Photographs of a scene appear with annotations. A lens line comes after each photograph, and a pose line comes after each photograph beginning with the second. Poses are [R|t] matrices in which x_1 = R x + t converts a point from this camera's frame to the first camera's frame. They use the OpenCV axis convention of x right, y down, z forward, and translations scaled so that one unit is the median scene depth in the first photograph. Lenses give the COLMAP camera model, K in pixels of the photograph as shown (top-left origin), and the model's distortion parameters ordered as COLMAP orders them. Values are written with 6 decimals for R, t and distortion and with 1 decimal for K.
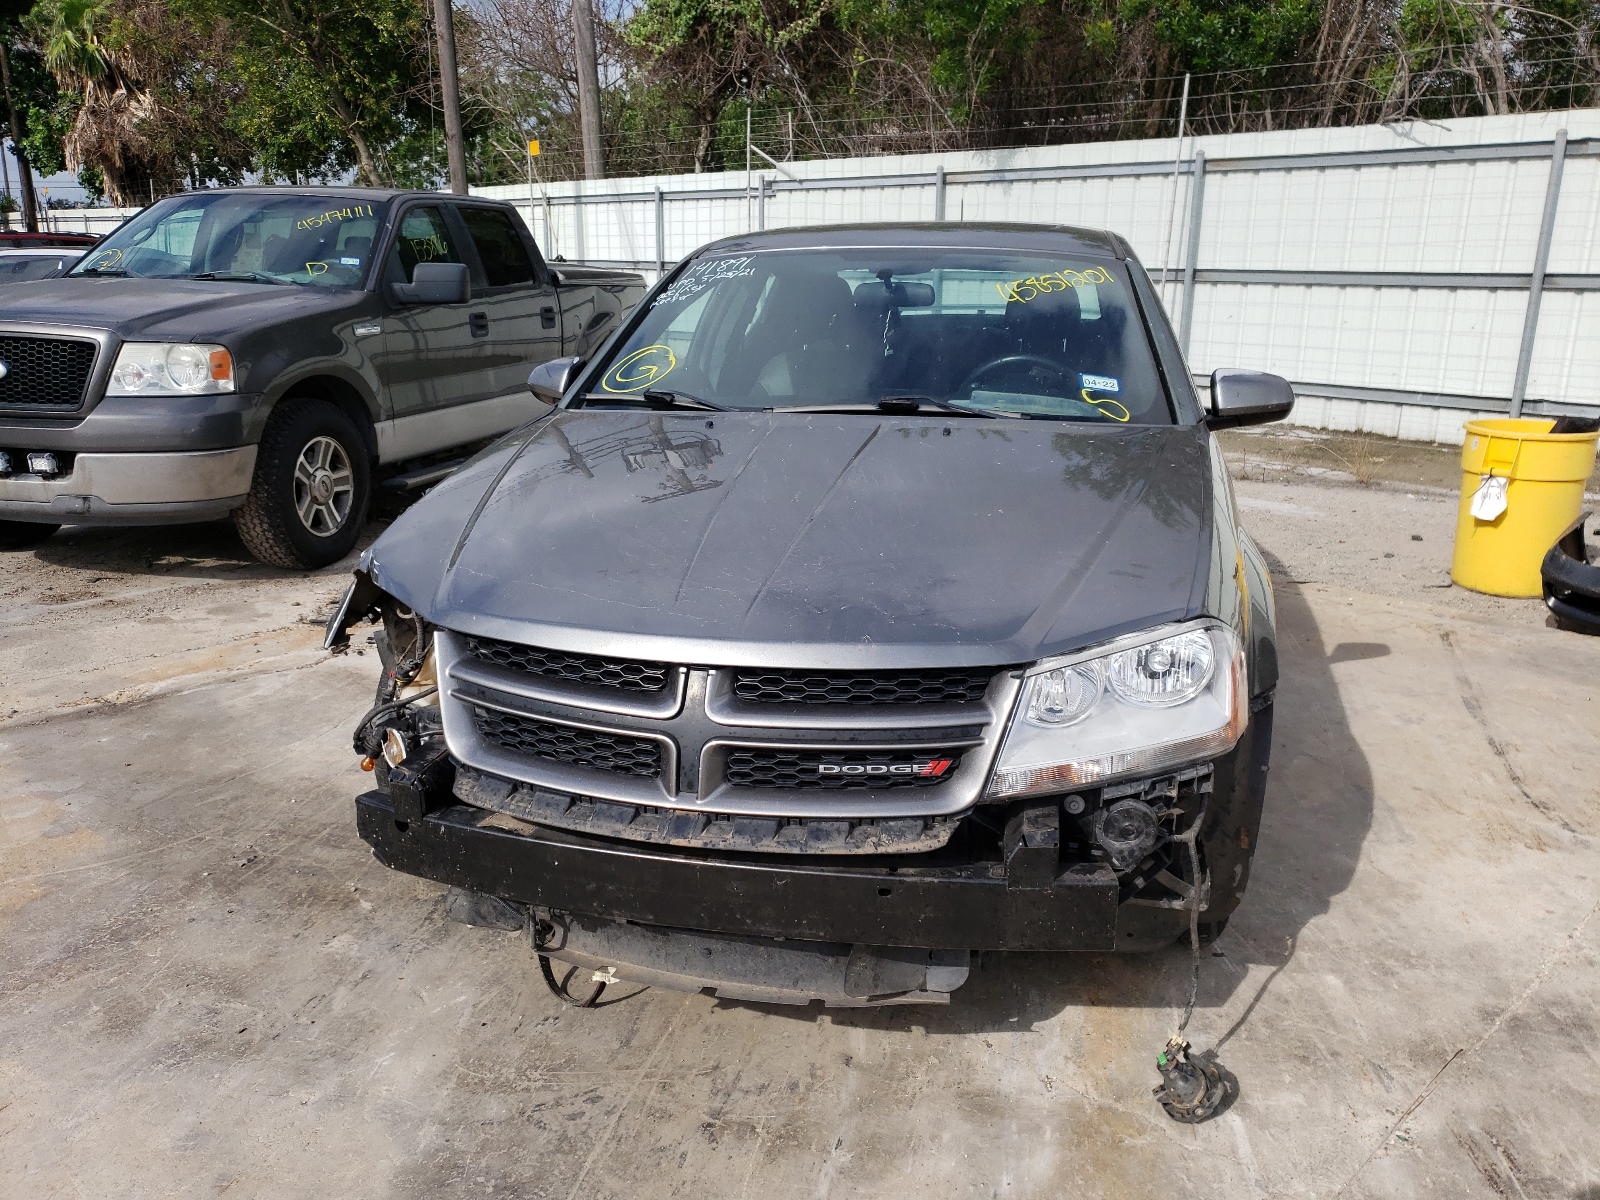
lens RADIAL K [[1191.7, 0, 817.6], [0, 1191.7, 606.8], [0, 0, 1]] dist [0.014832, -0.003832]
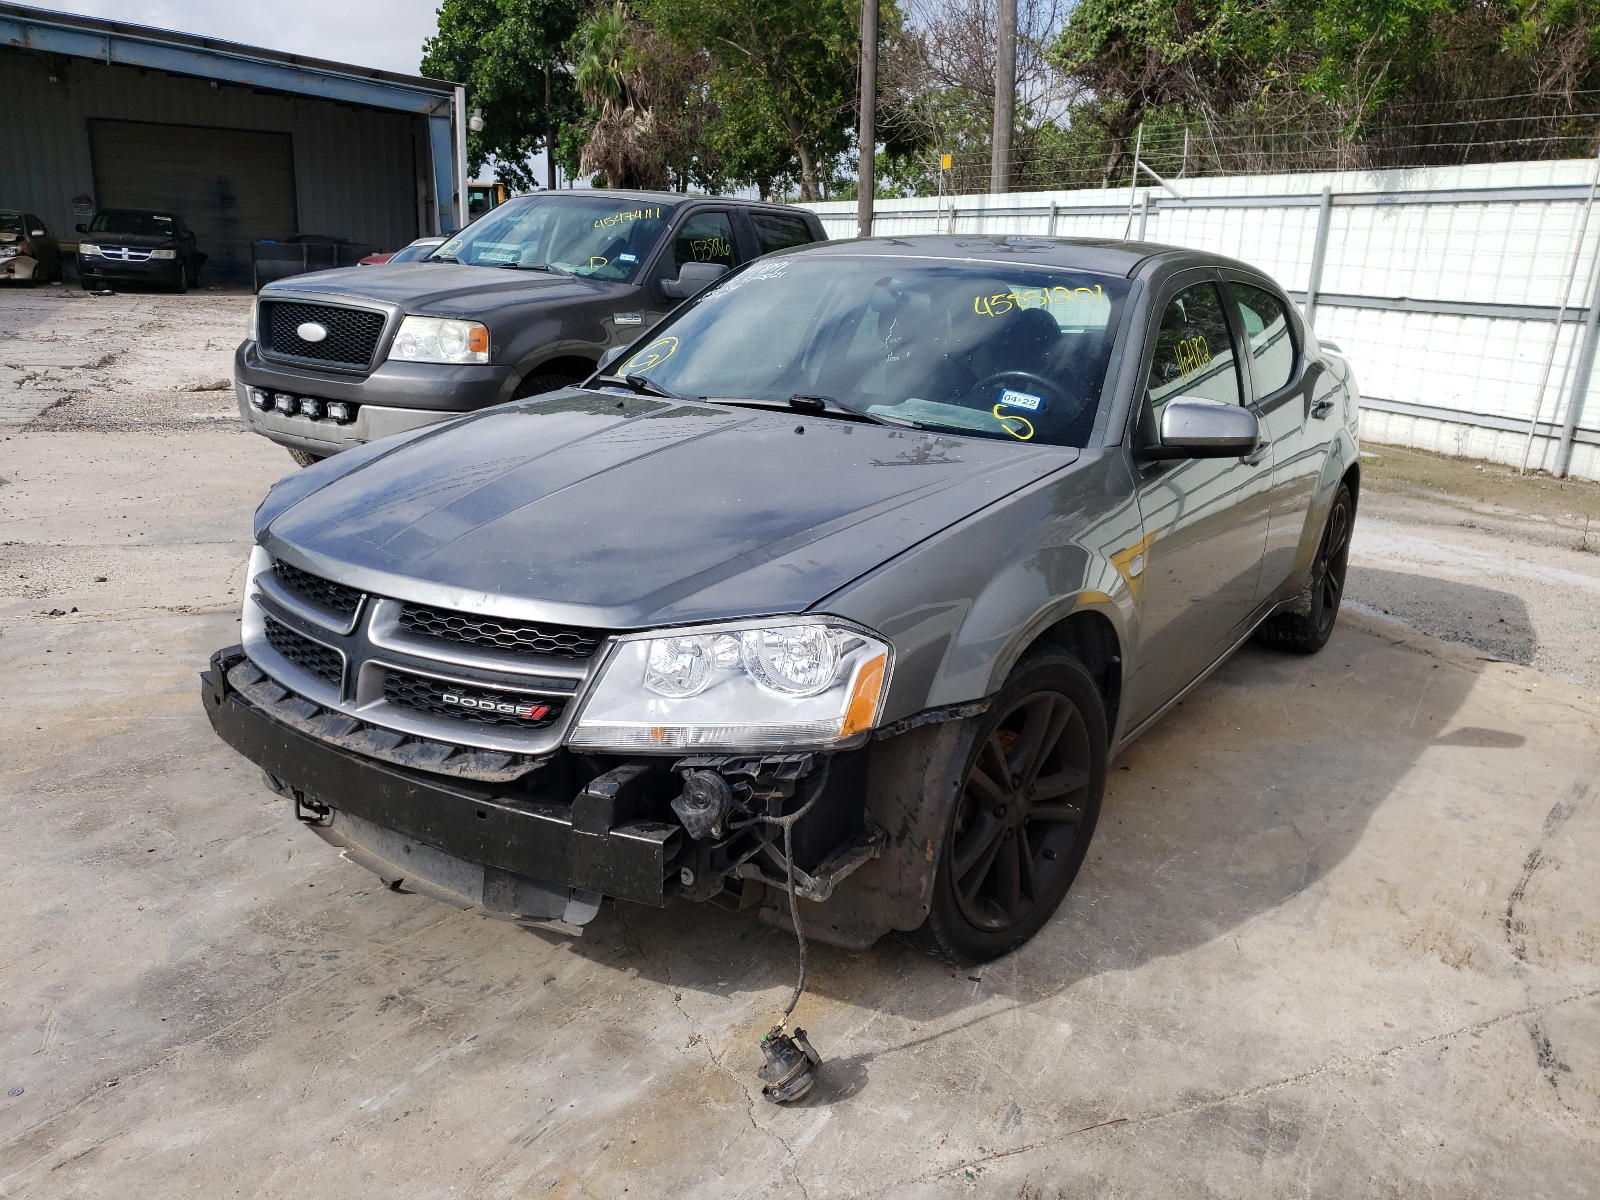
lens RADIAL K [[1191.7, 0, 848.1], [0, 1191.7, 611.7], [0, 0, 1]] dist [0.014832, -0.003832]
pose [[0.941347, 0.132470, -0.310351, 0.196953], [-0.134895, 0.990765, 0.013736, -0.003425], [0.309304, 0.028934, 0.950523, 0.008812]]
